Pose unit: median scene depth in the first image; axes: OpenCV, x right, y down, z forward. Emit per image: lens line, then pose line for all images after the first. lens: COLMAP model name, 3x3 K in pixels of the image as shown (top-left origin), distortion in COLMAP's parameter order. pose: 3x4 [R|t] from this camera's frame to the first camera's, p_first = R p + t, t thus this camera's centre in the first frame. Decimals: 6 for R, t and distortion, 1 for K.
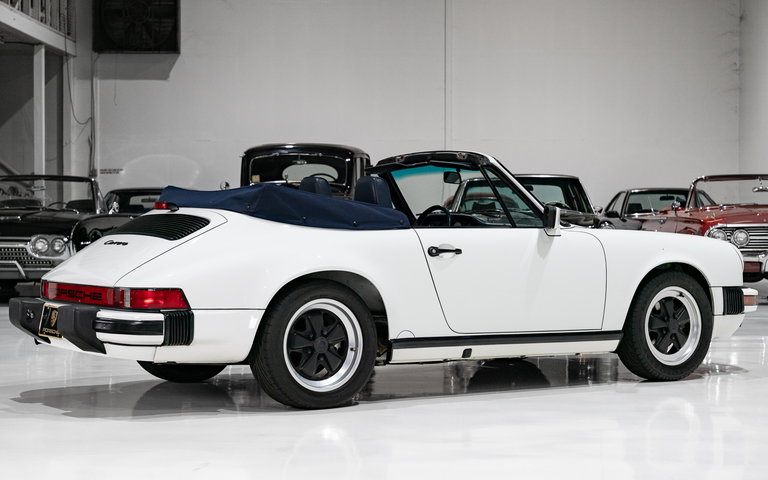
lens RADIAL K [[1548.7, 0, 383.6], [0, 1548.7, 239.4], [0, 0, 1]] dist [0.056537, 0.000000]
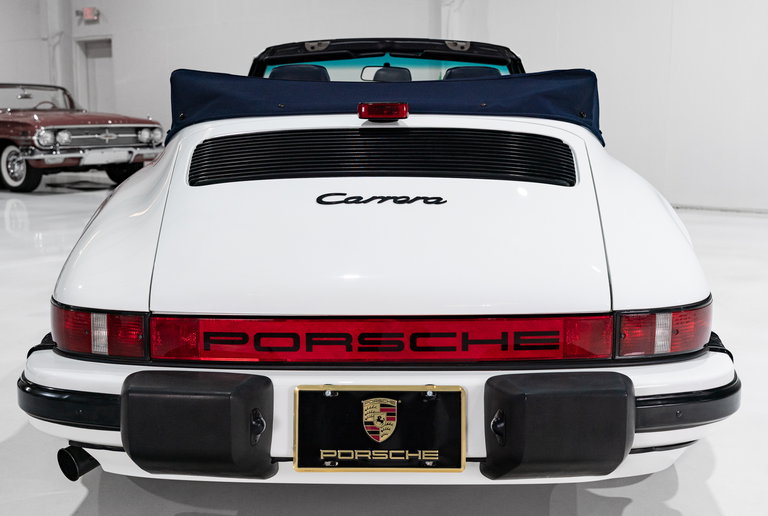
lens RADIAL K [[855.2, 0, 395.8], [0, 855.2, 209.9], [0, 0, 1]] dist [-0.004162, 0.000000]
pose [[0.539697, -0.096784, 0.836278, -0.382776], [0.017230, 0.994431, 0.103969, -0.019821], [-0.841683, -0.041703, 0.538359, 0.908981]]
